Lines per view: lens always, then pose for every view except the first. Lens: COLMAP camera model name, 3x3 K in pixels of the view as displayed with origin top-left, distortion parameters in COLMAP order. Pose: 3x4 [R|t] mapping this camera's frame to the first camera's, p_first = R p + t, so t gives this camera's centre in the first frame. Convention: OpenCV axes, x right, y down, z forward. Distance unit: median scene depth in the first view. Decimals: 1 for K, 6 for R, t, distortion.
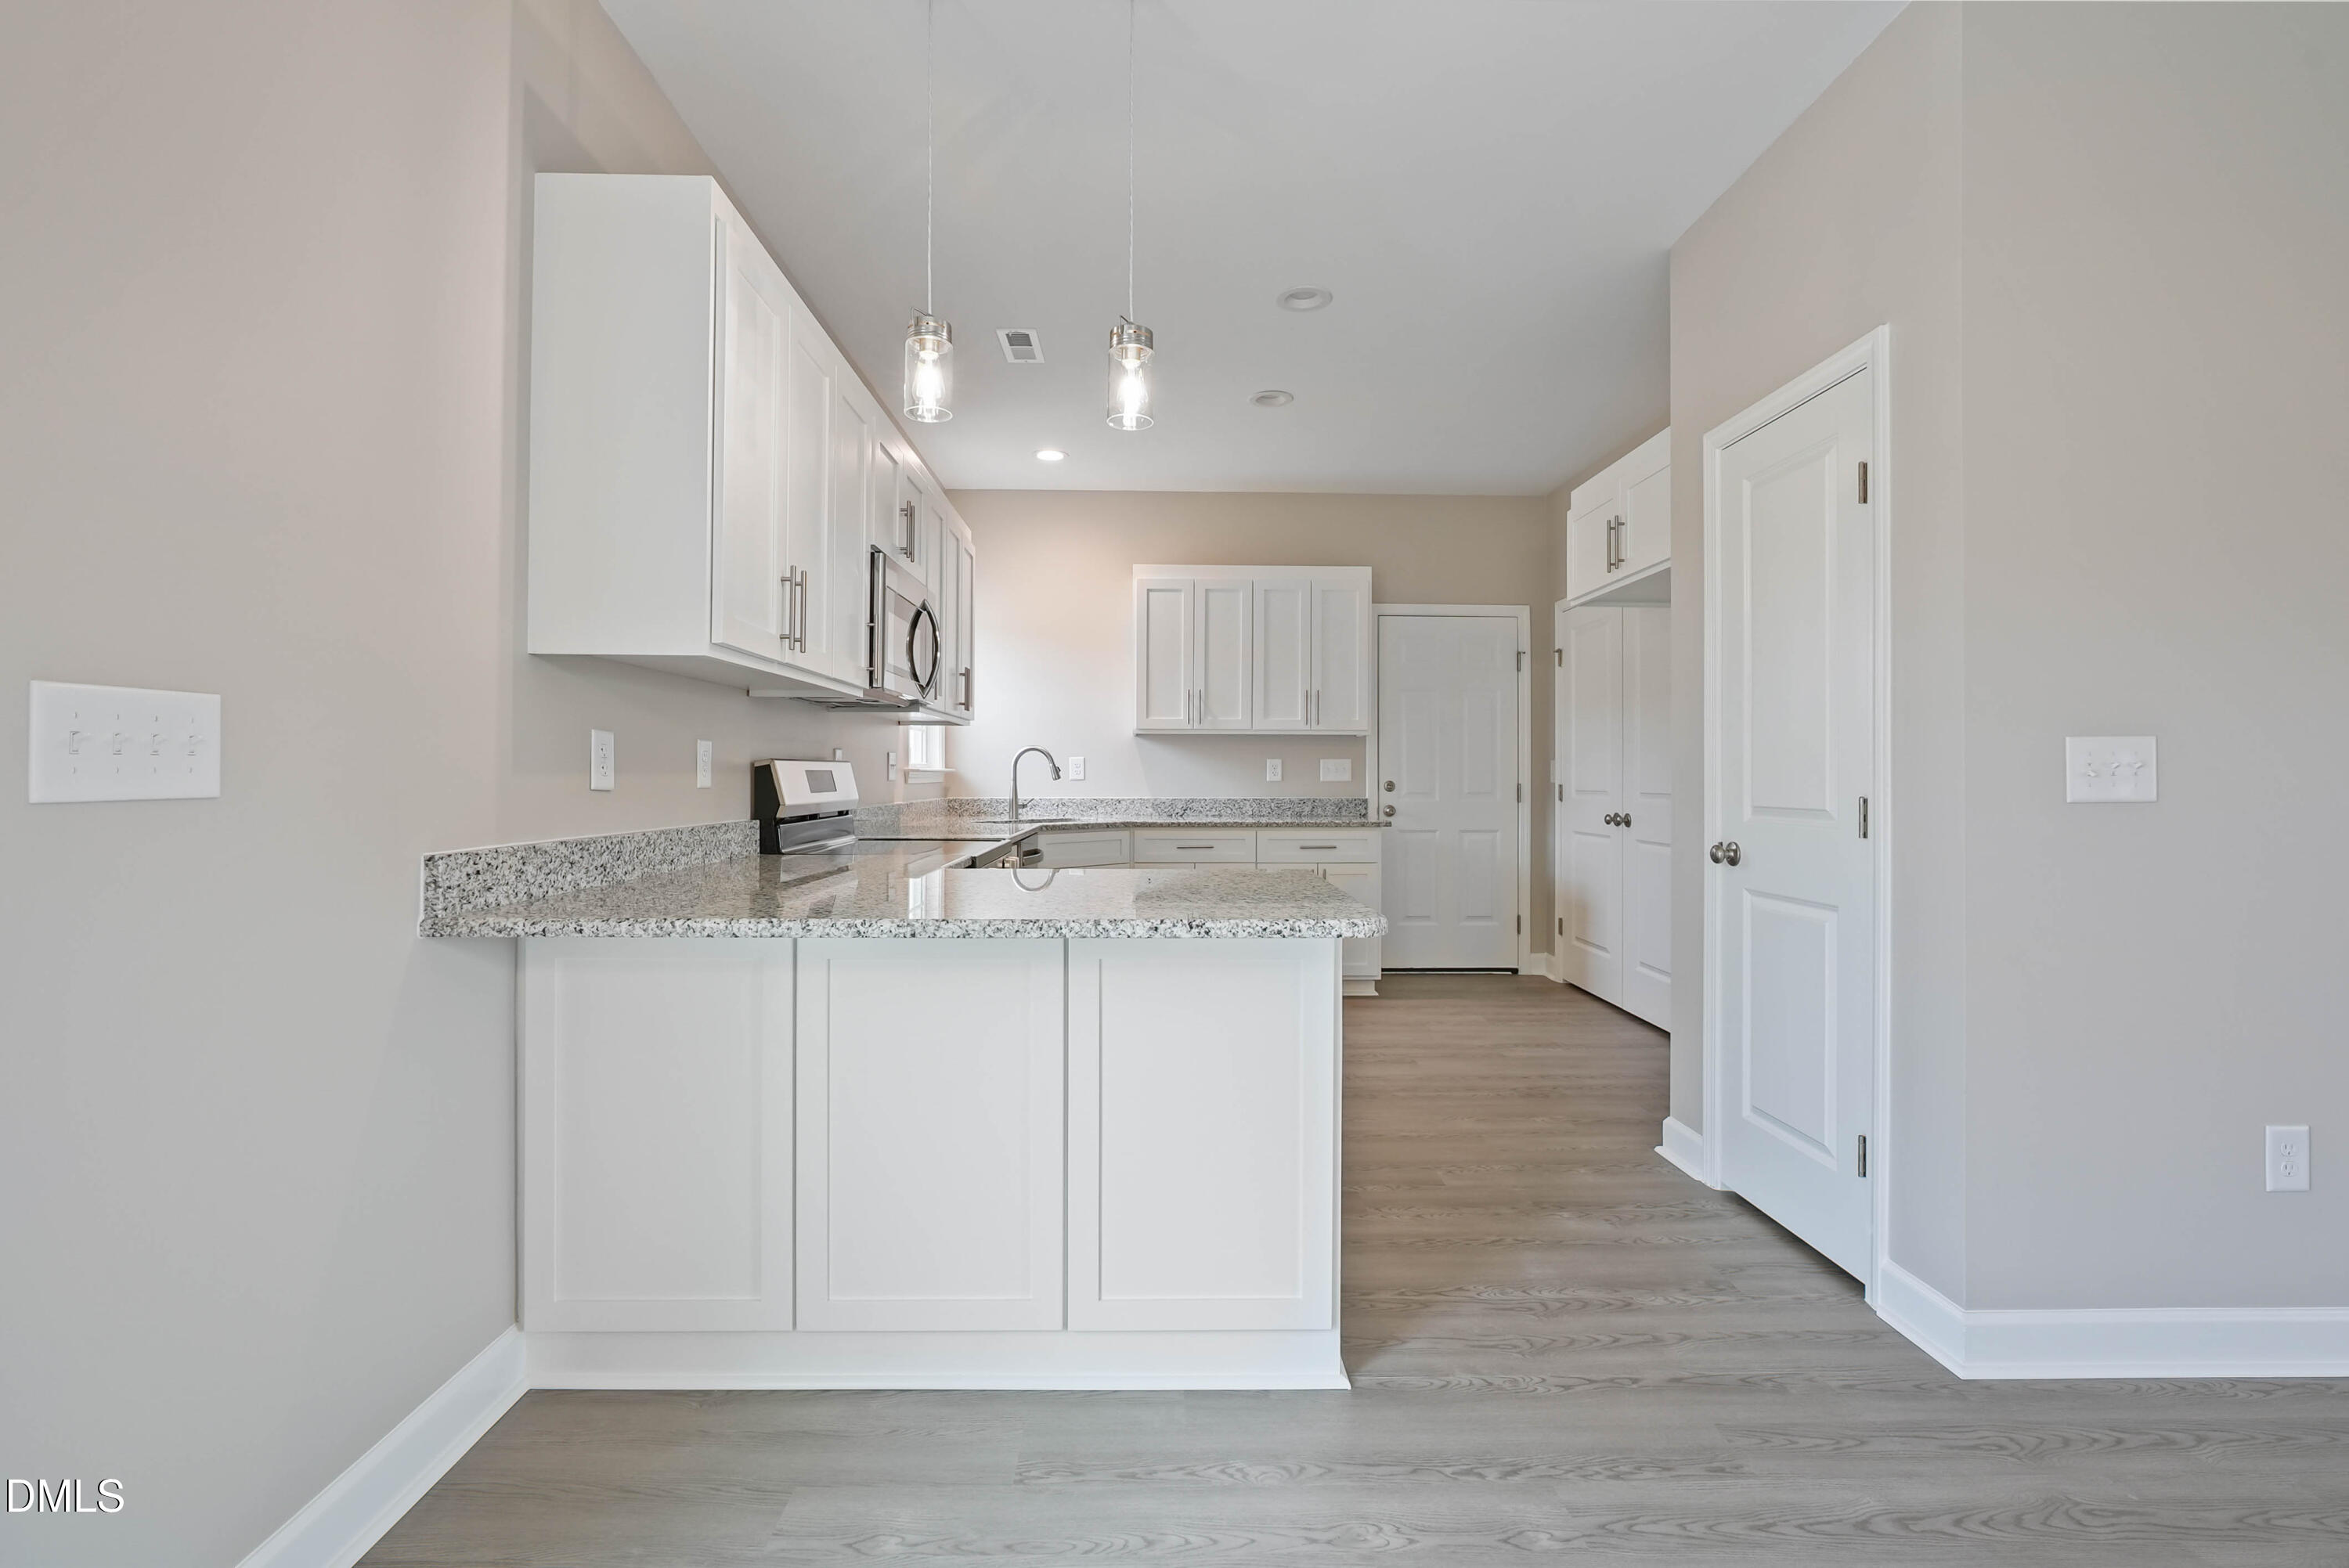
lens RADIAL K [[1052.4, 0, 1169.3], [0, 1052.4, 763.8], [0, 0, 1]] dist [-0.002676, -0.000014]
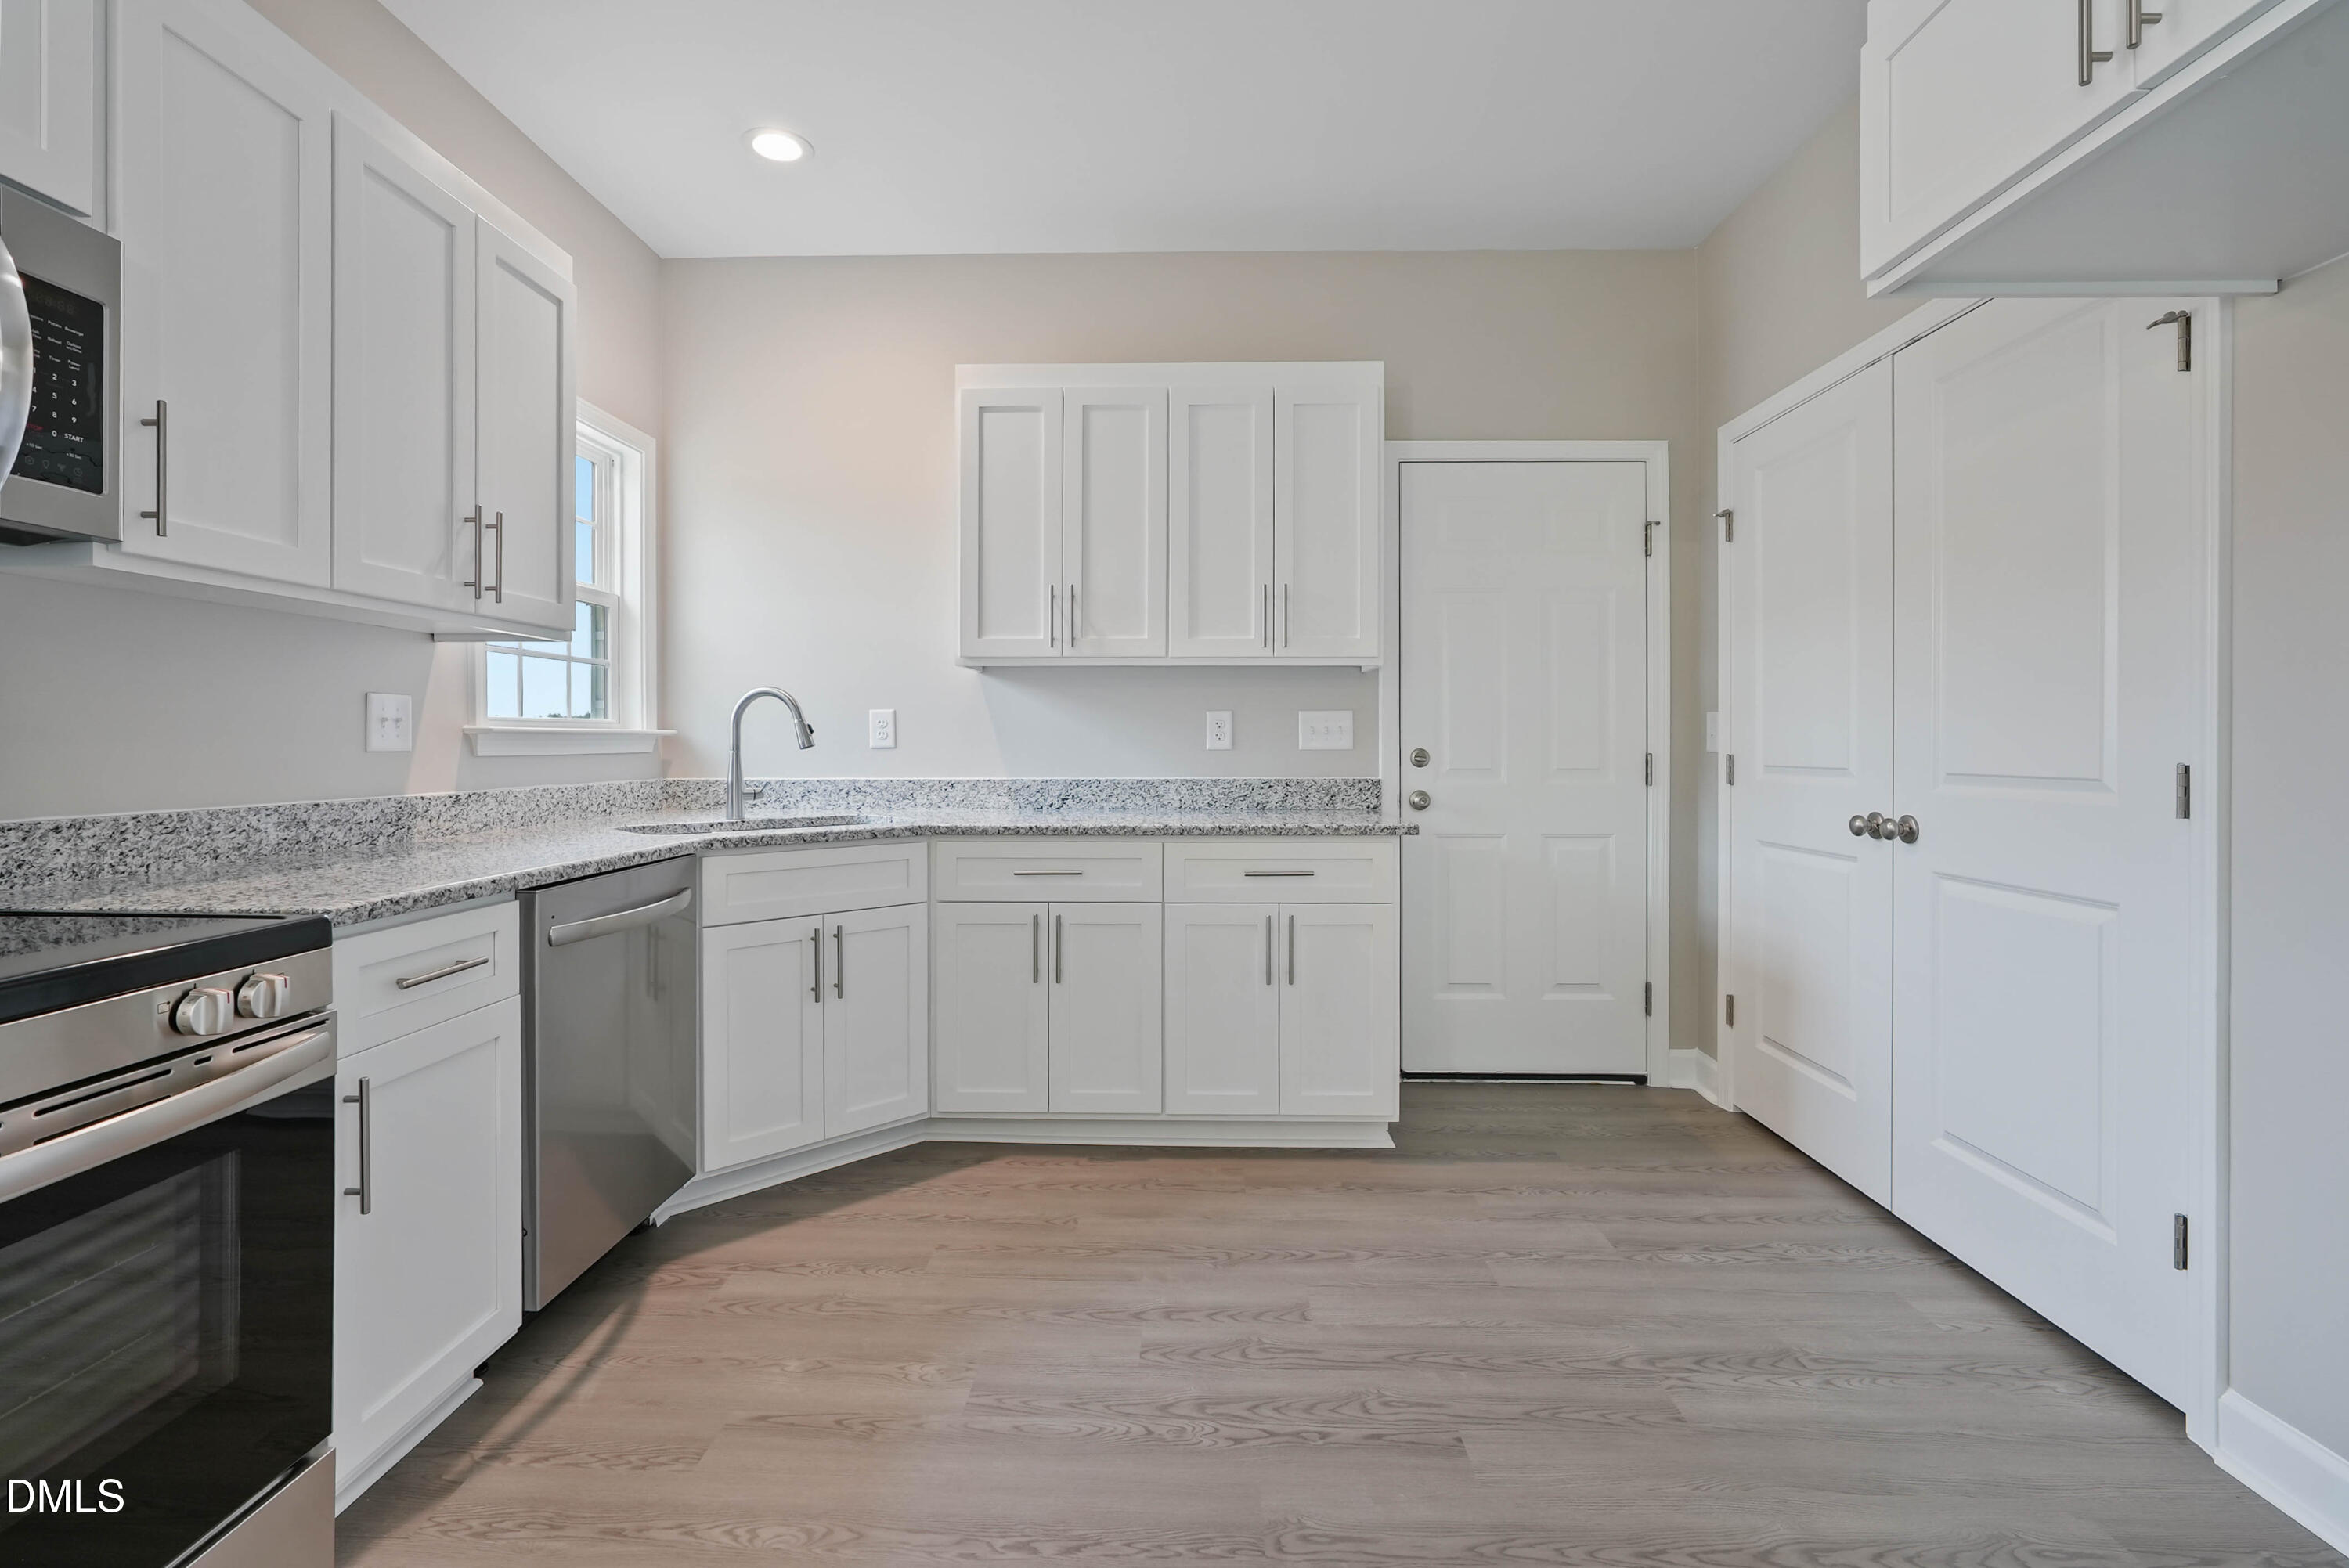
lens RADIAL K [[1067.4, 0, 1165.7], [0, 1067.4, 742.8], [0, 0, 1]] dist [-0.002477, -0.000066]
pose [[0.998900, -0.002723, -0.046815, 0.103395], [0.003279, 0.999925, 0.011818, 0.006050], [0.046779, -0.011959, 0.998834, 0.434124]]
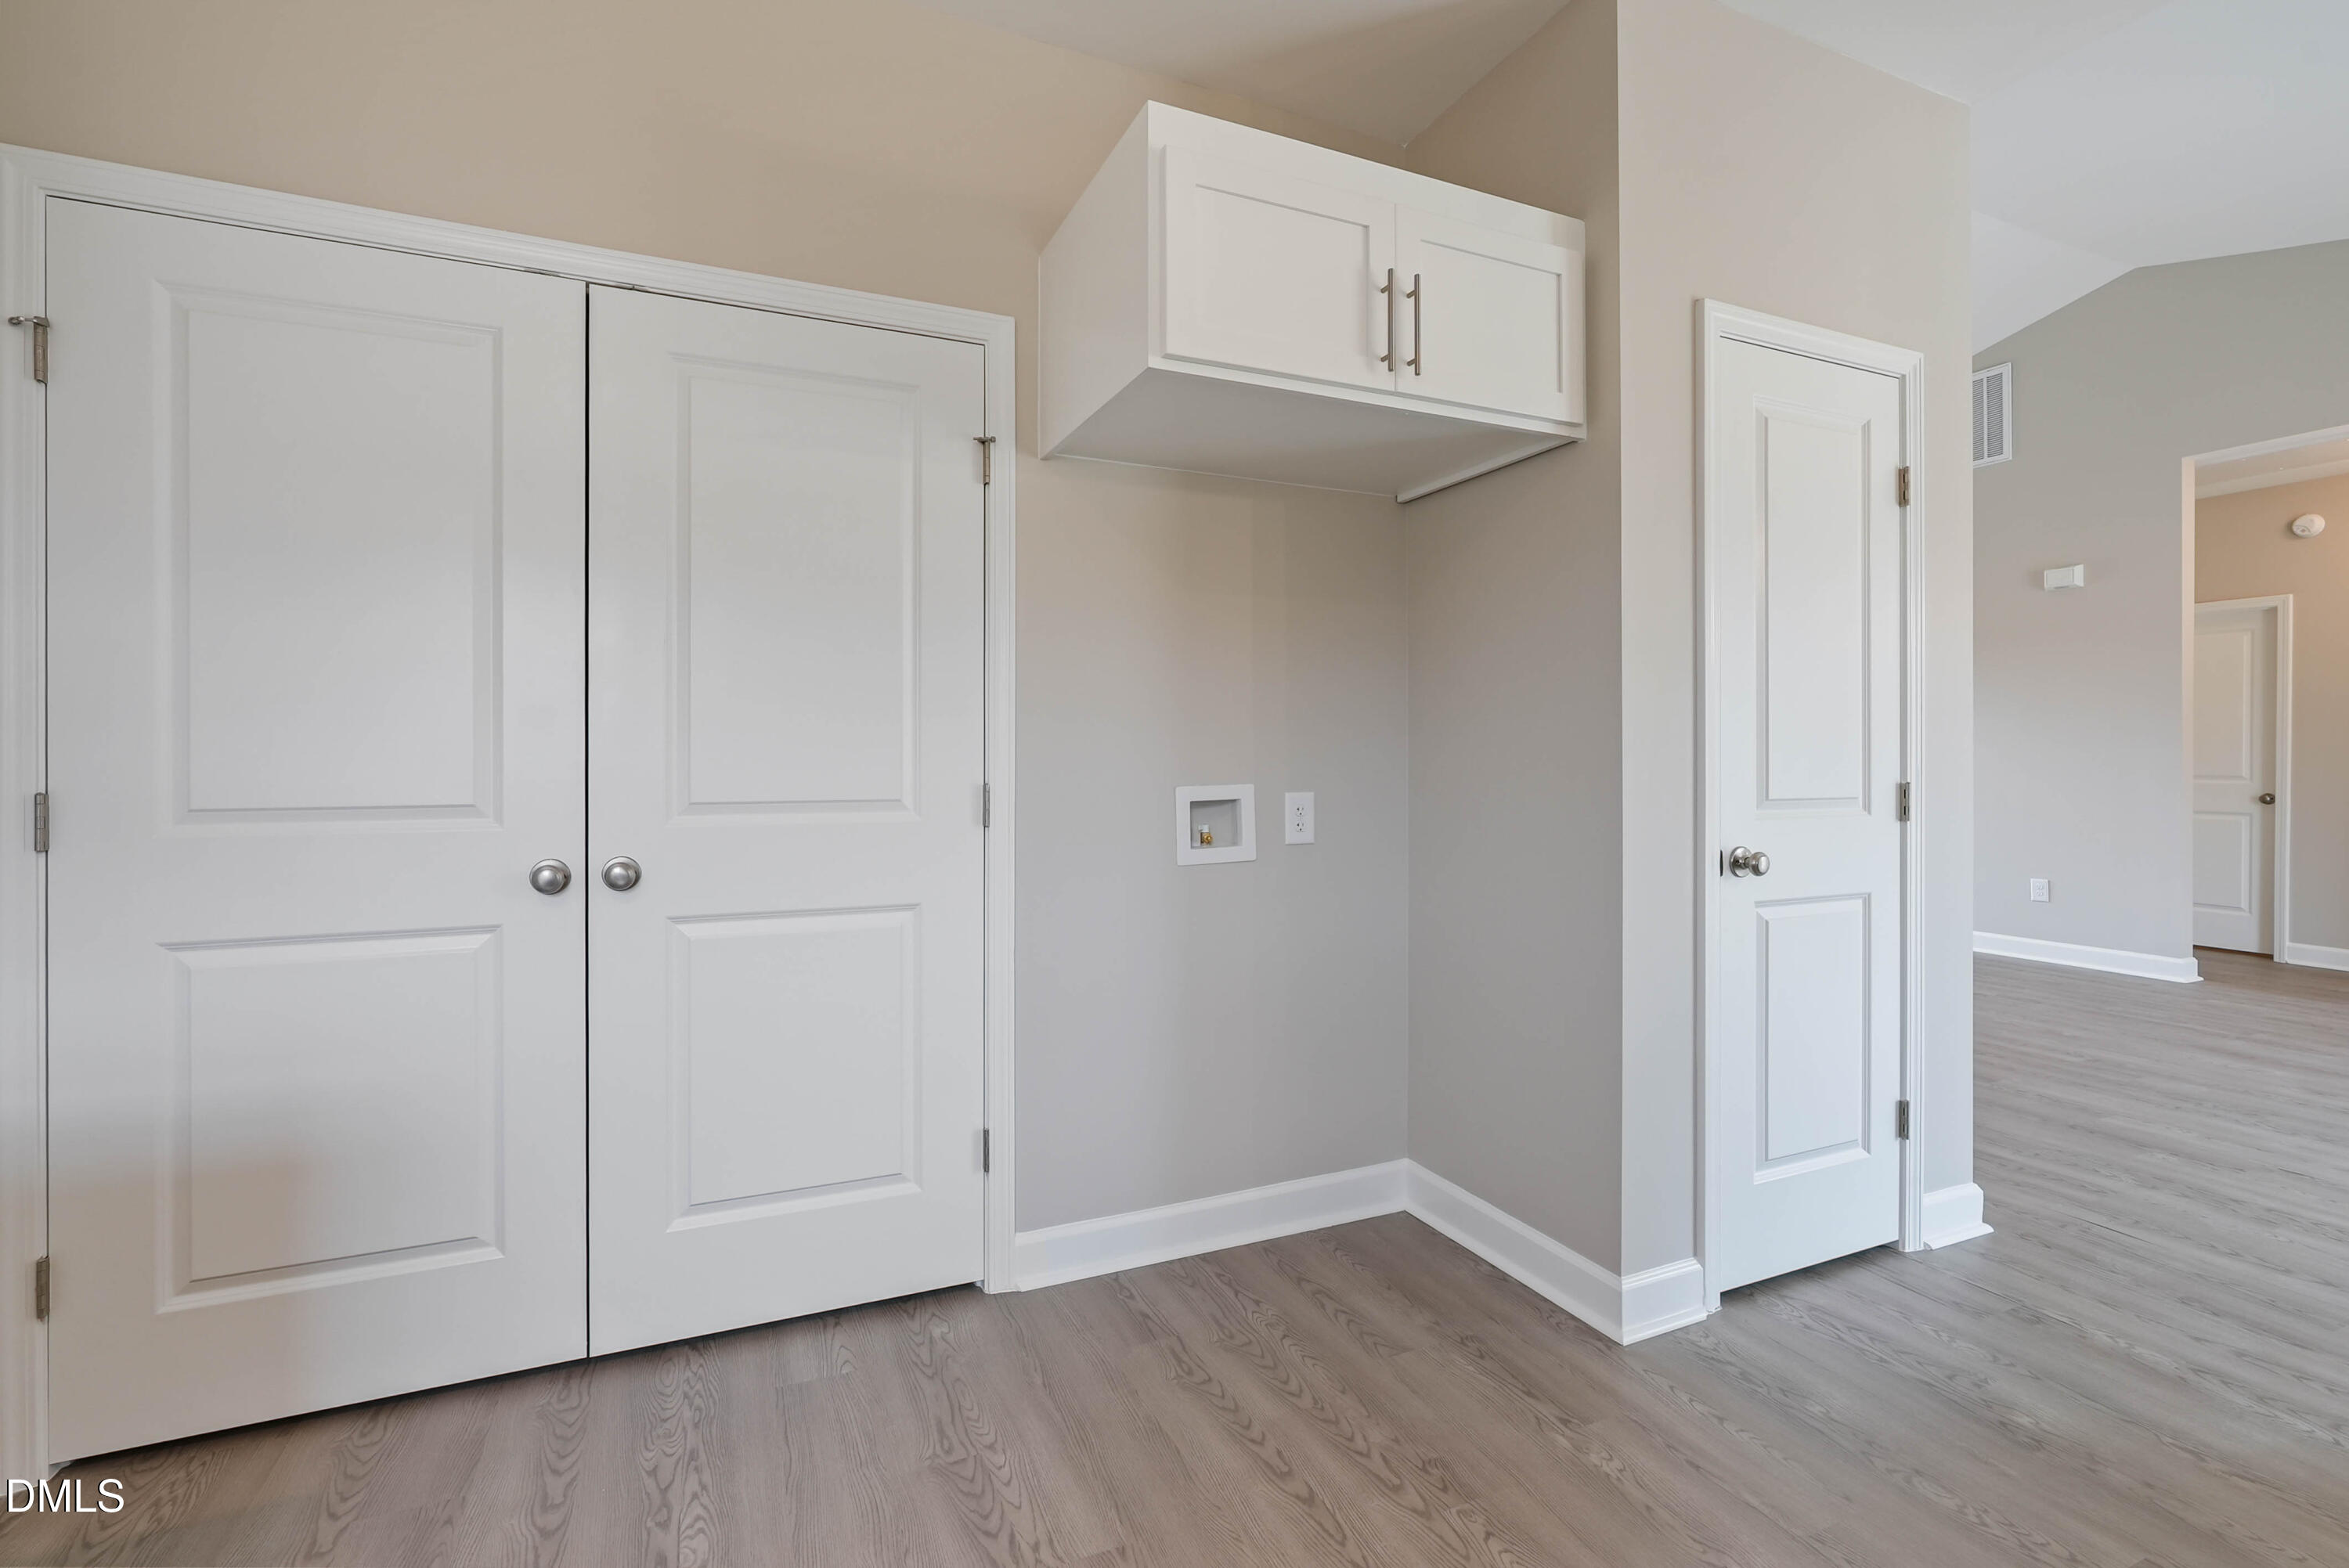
lens RADIAL K [[1052.4, 0, 1169.3], [0, 1052.4, 763.8], [0, 0, 1]] dist [-0.002676, -0.000014]
pose [[-0.388579, -0.003702, 0.921408, -0.012235], [-0.010463, 0.999945, -0.000395, 0.008543], [-0.921356, -0.009794, -0.388596, 0.849785]]
